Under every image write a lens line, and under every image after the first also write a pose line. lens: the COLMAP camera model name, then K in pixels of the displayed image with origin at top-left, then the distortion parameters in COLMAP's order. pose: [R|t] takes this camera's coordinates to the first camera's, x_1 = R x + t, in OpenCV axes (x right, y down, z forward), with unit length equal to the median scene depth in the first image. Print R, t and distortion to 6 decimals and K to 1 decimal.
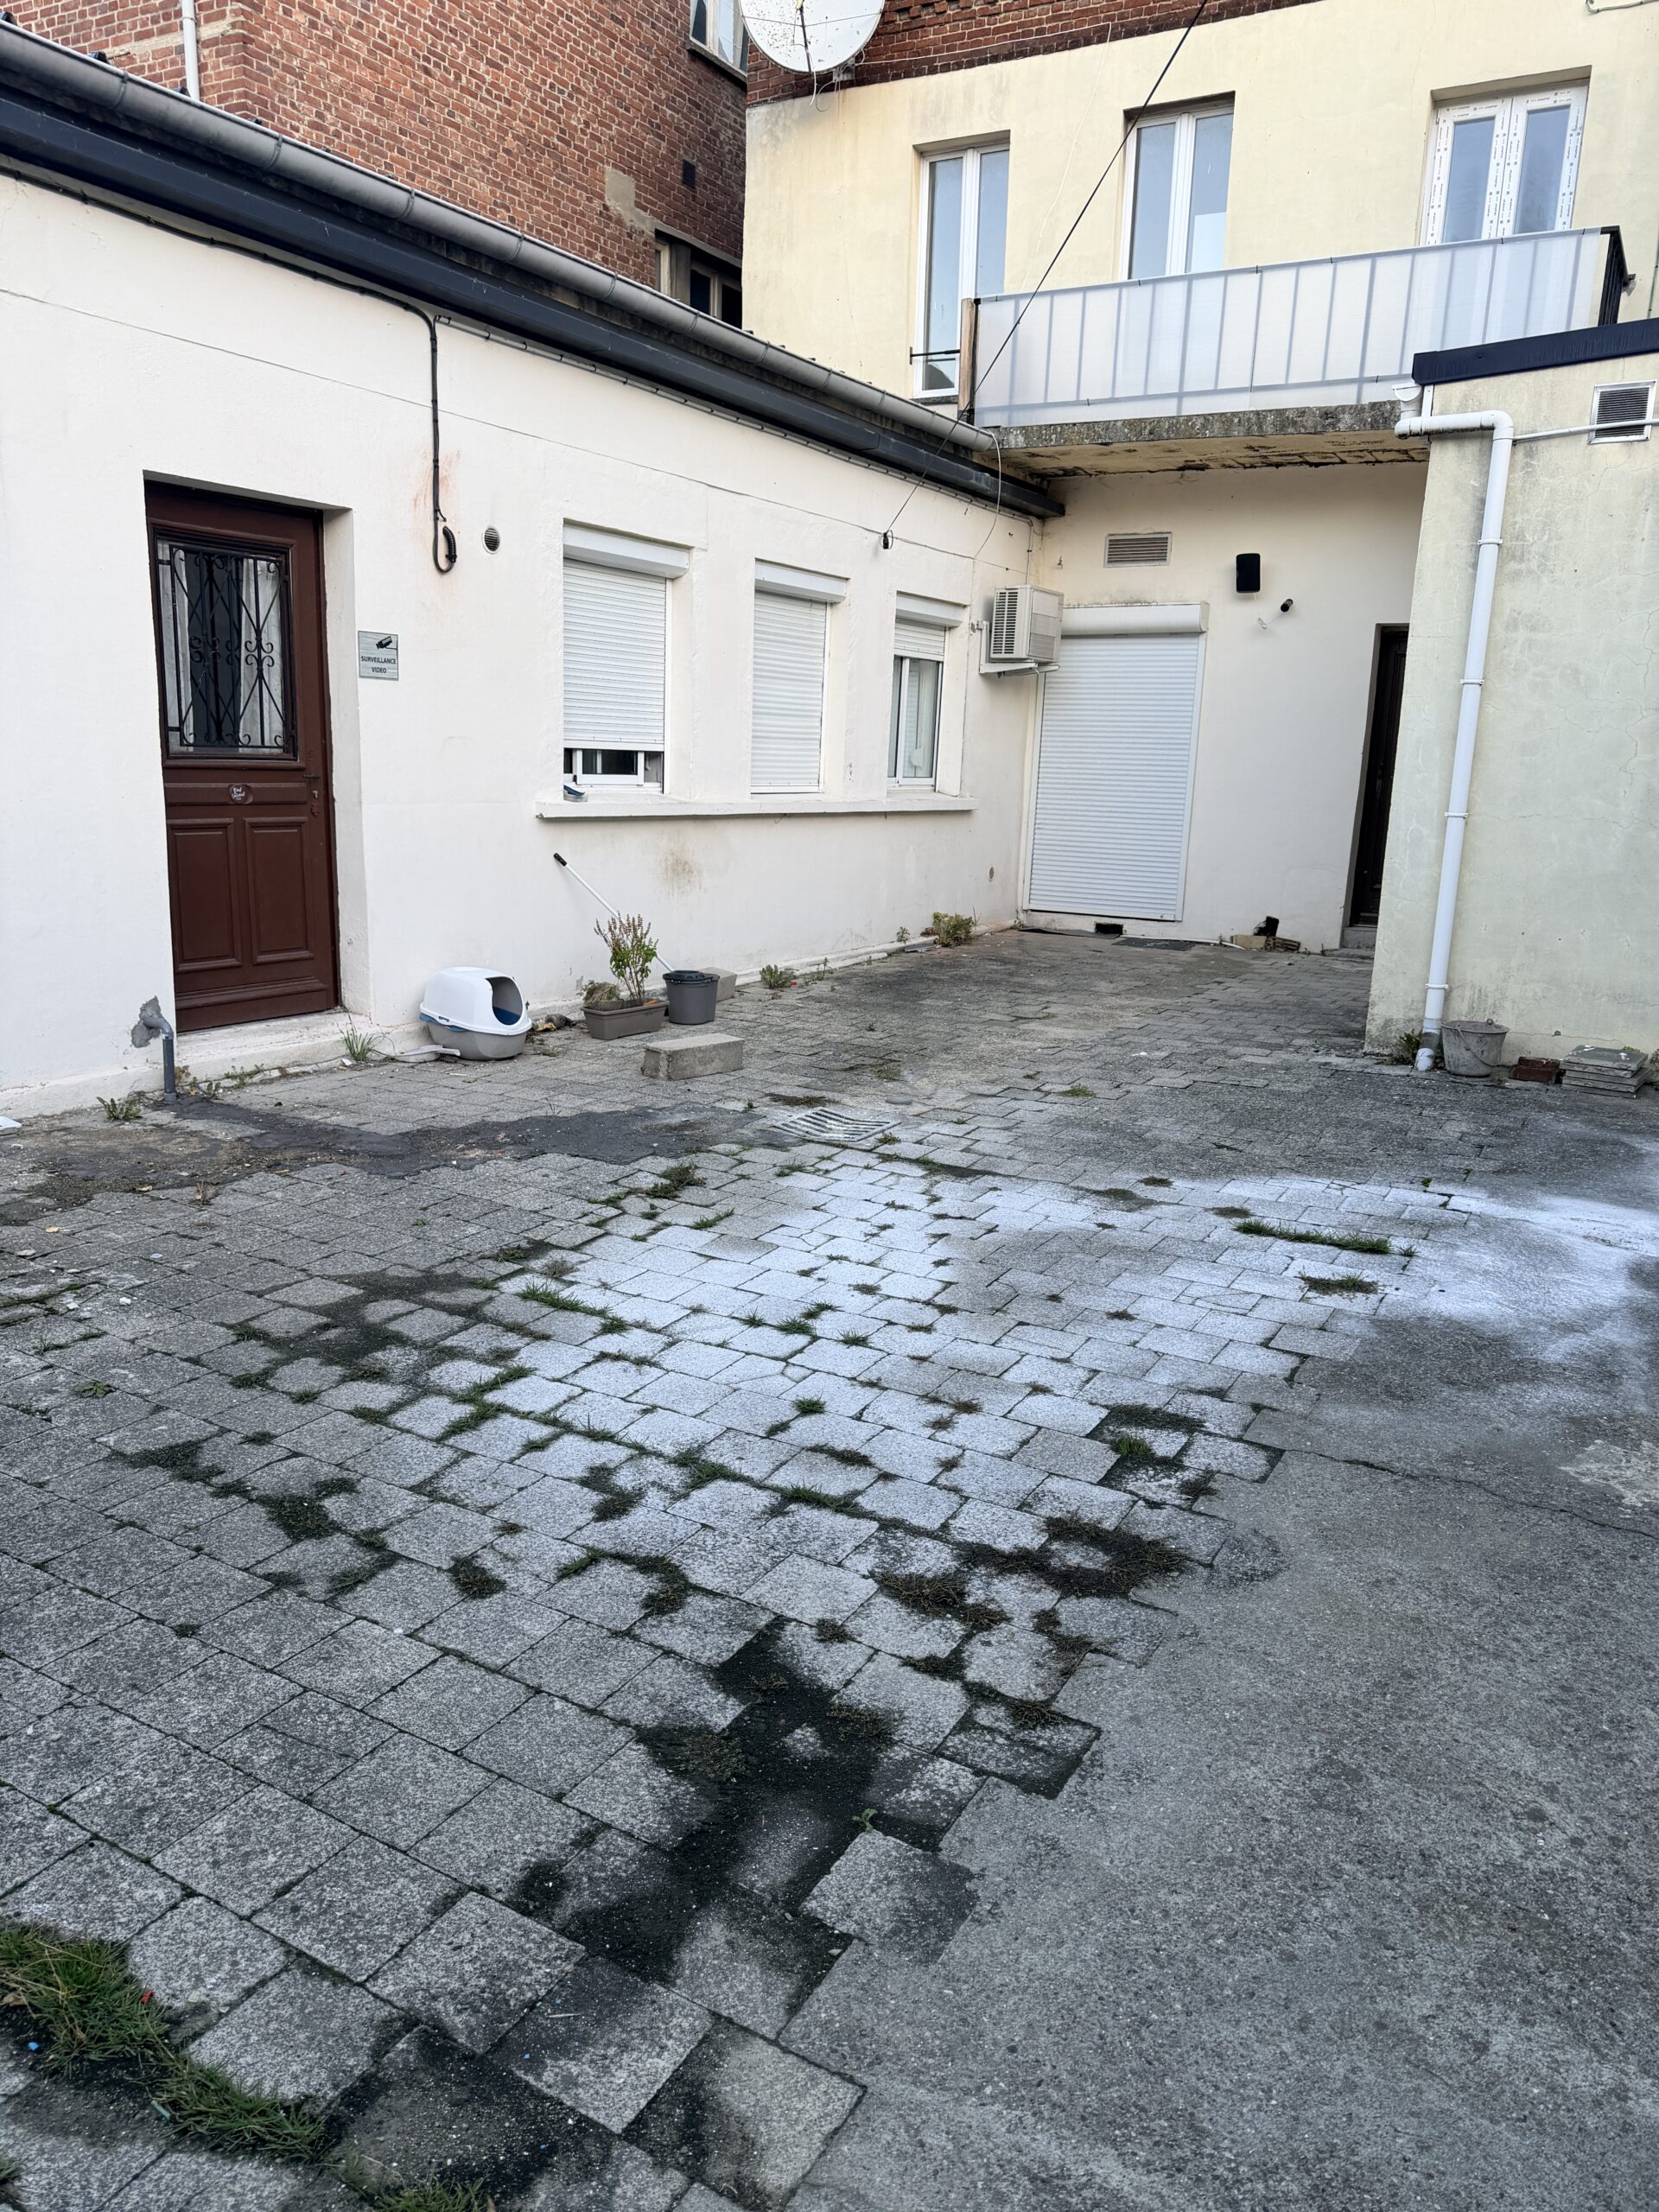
lens RADIAL K [[1588.3, 0, 831.6], [0, 1588.3, 1149.7], [0, 0, 1]] dist [0.051454, -0.077570]
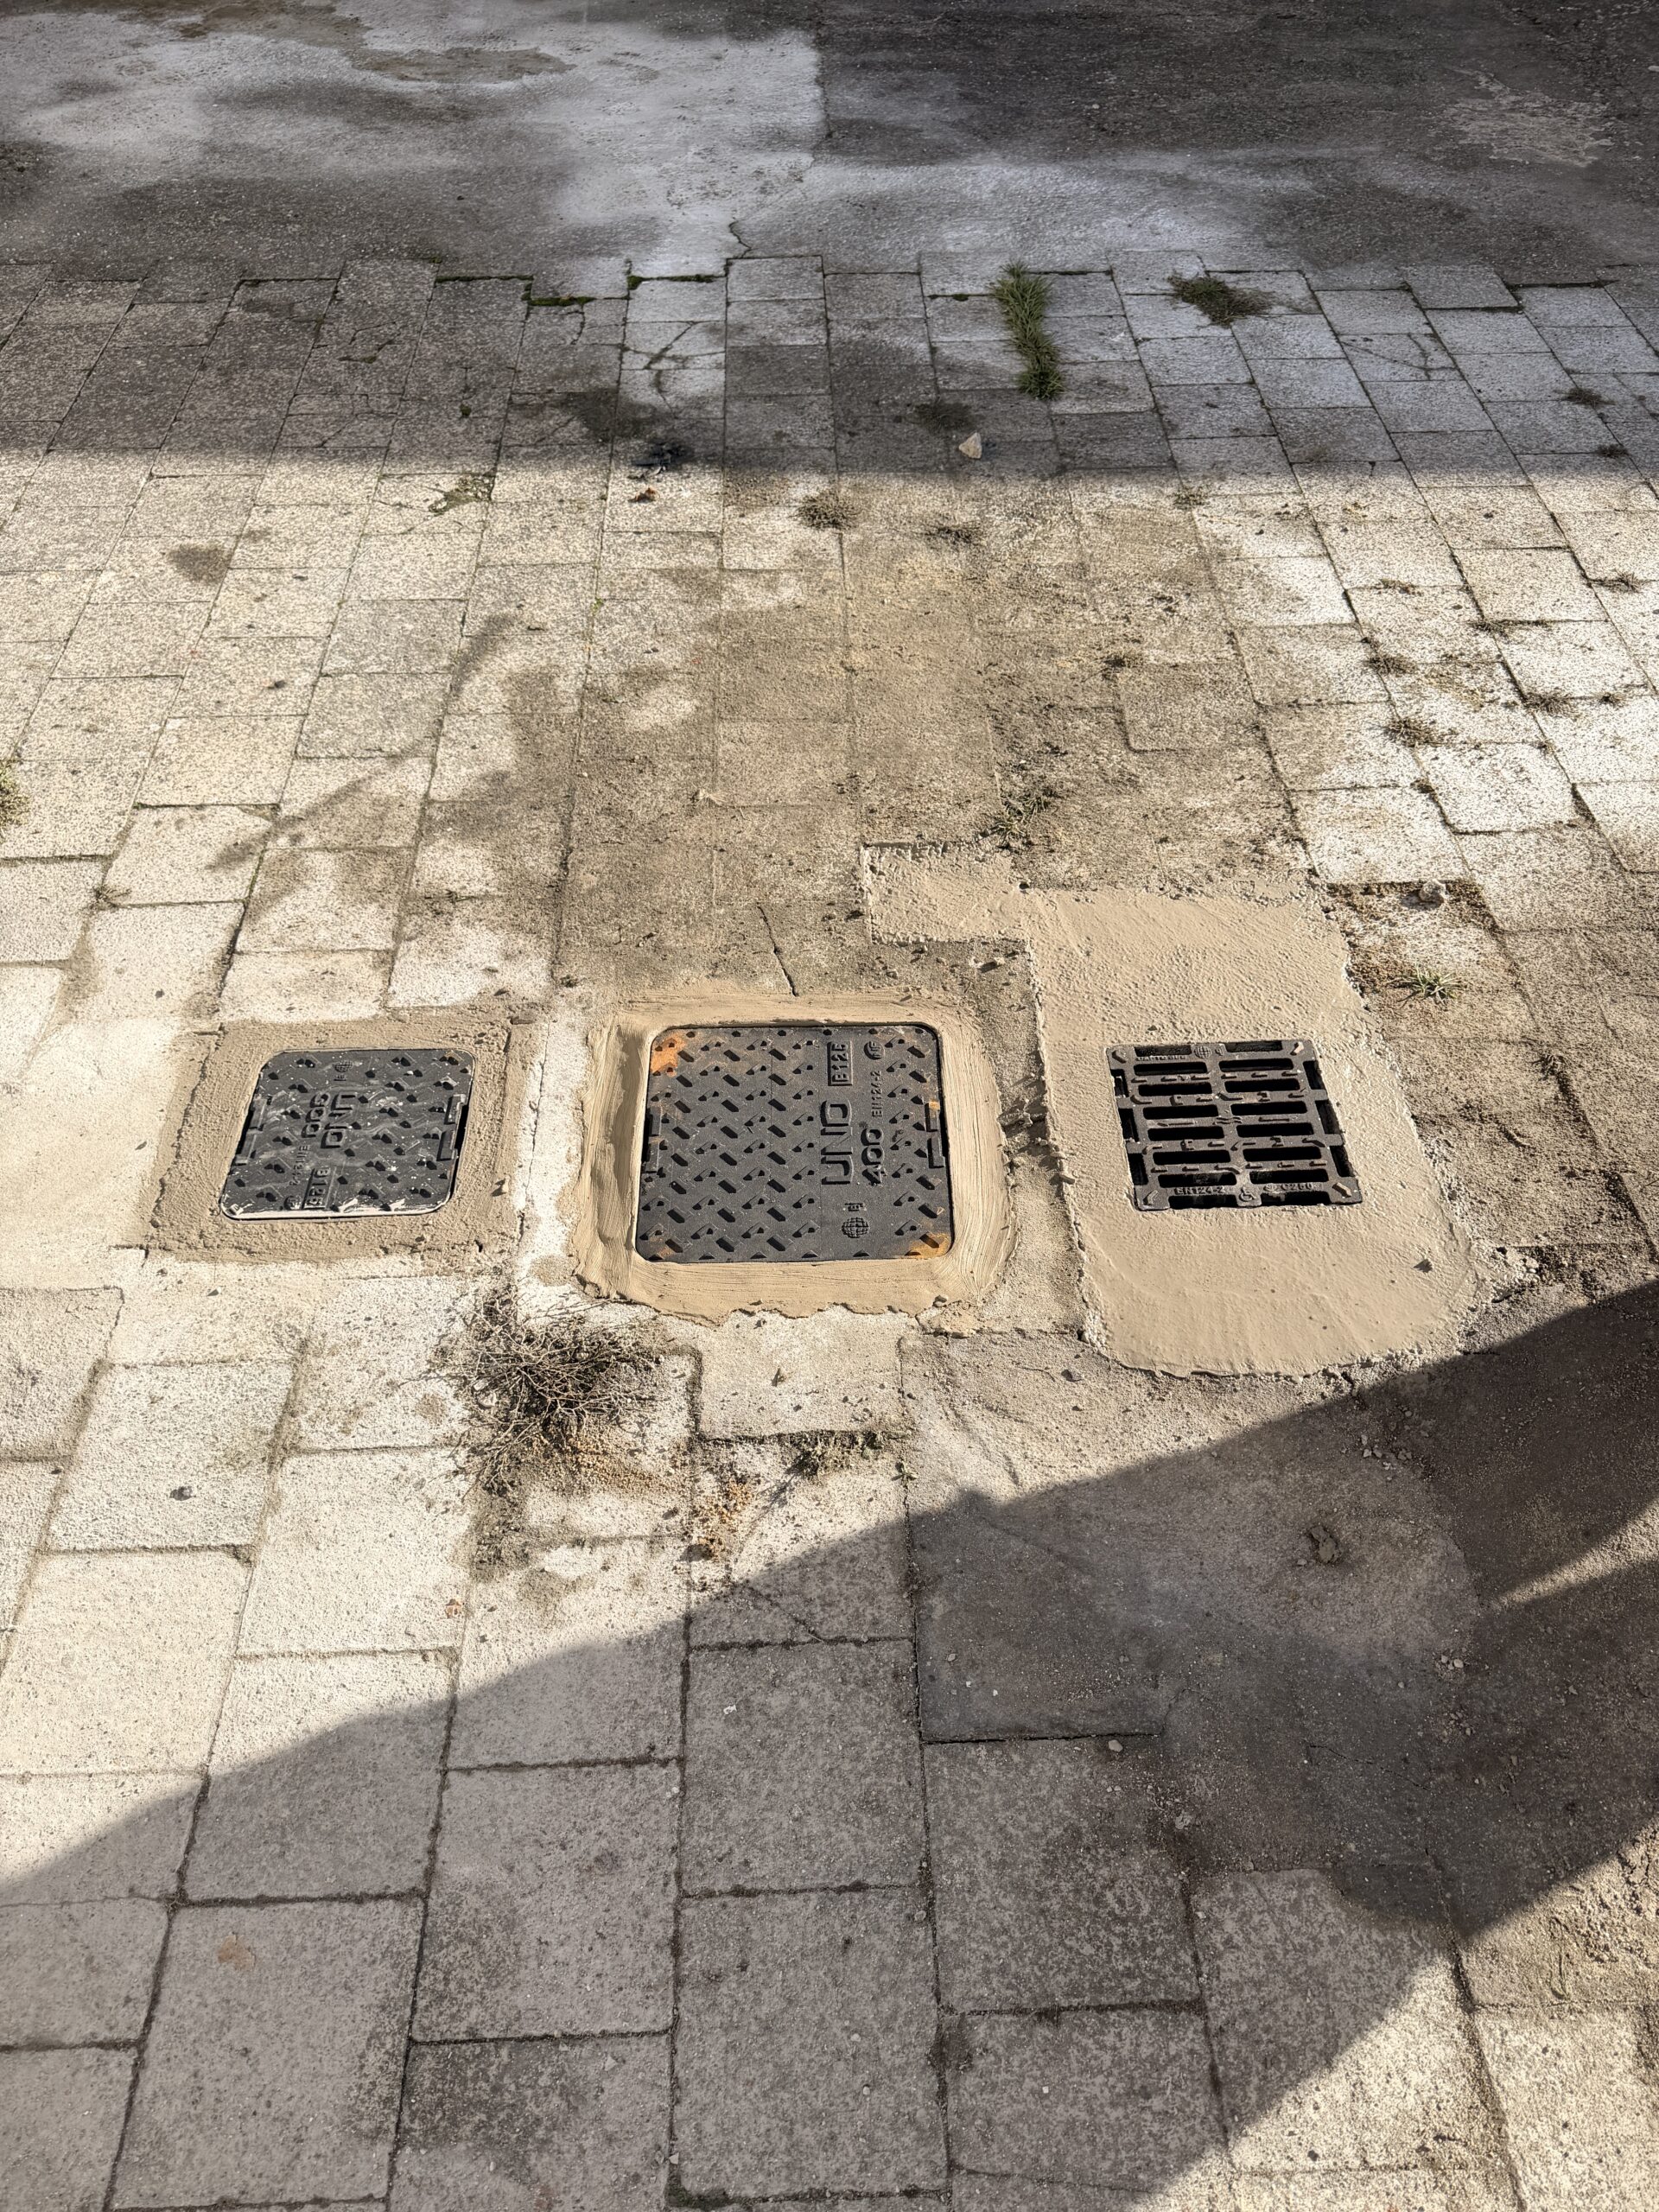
lens RADIAL K [[1532.7, 0, 861.2], [0, 1532.7, 1107.6], [0, 0, 1]] dist [0.104735, -0.153523]
pose [[-0.520722, -0.660824, 0.540517, -0.109986], [0.206704, 0.516700, 0.830840, -0.183052], [-0.828324, 0.544364, -0.132462, 0.793476]]
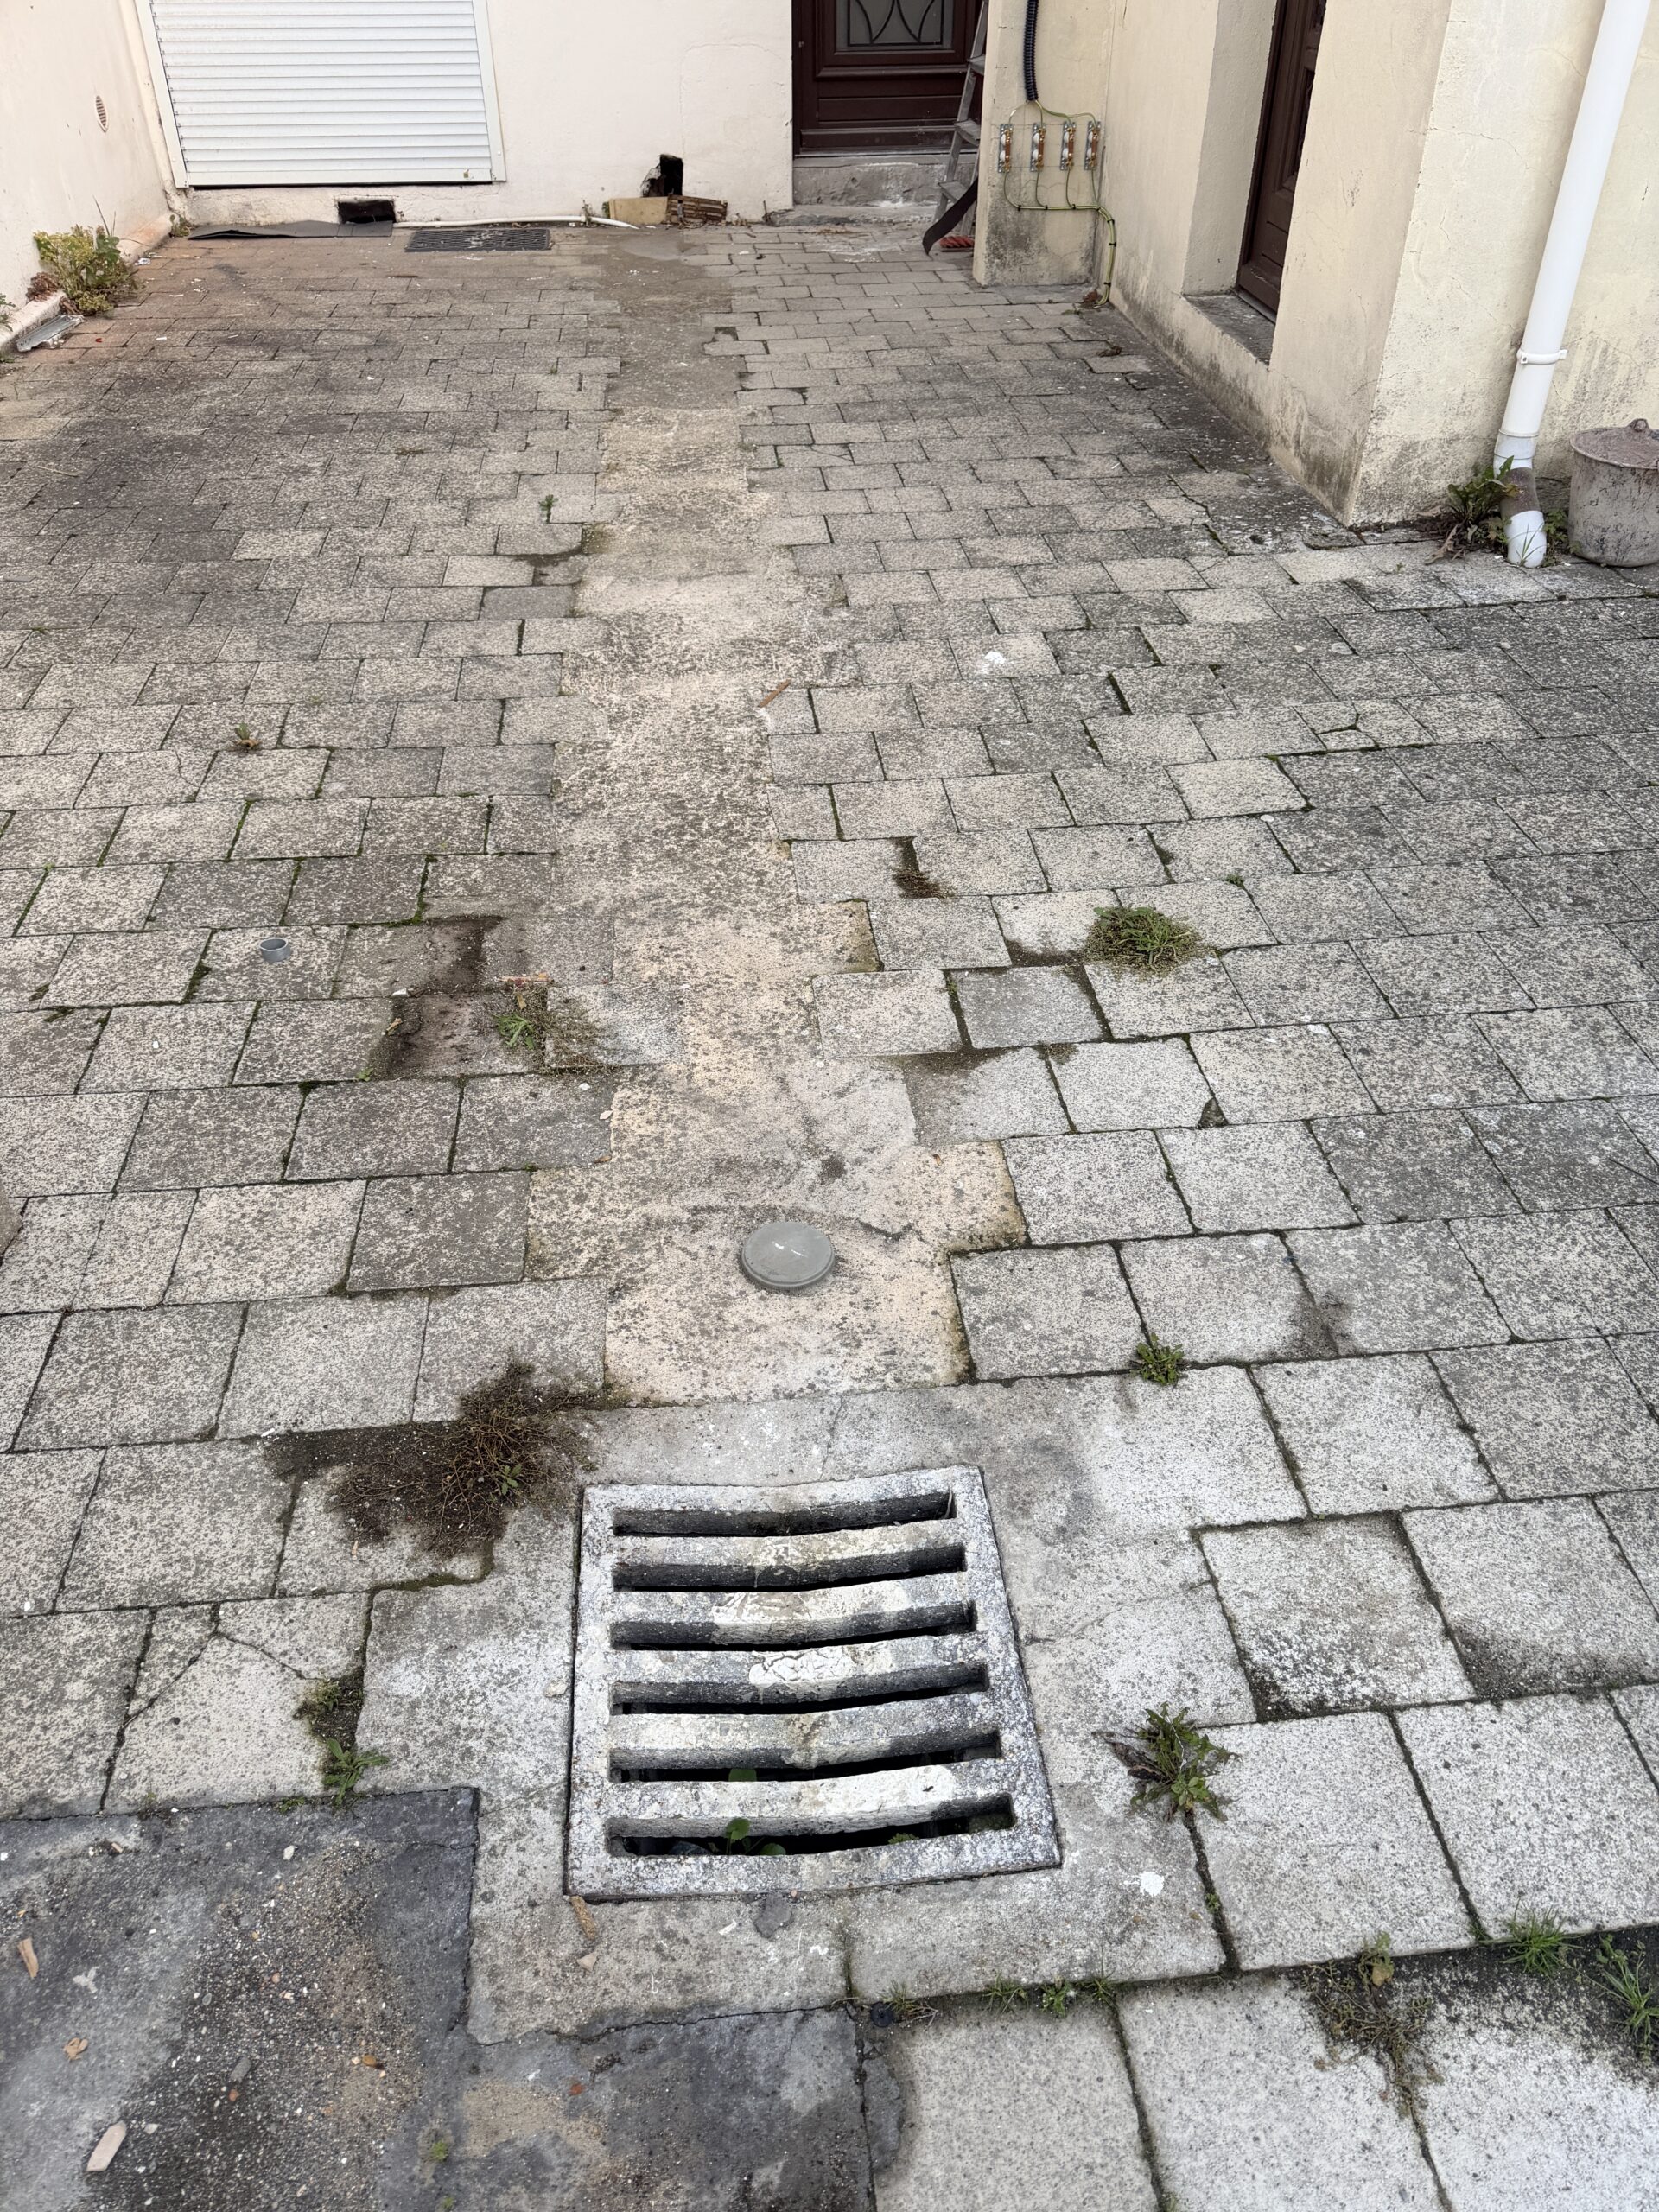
lens RADIAL K [[1560.8, 0, 829.1], [0, 1560.8, 1072.0], [0, 0, 1]] dist [0.069055, -0.093199]
pose [[0.819281, -0.368619, 0.439202, -0.045282], [0.161571, 0.883346, 0.439995, -0.141322], [-0.550158, -0.289517, 0.783266, 0.657985]]
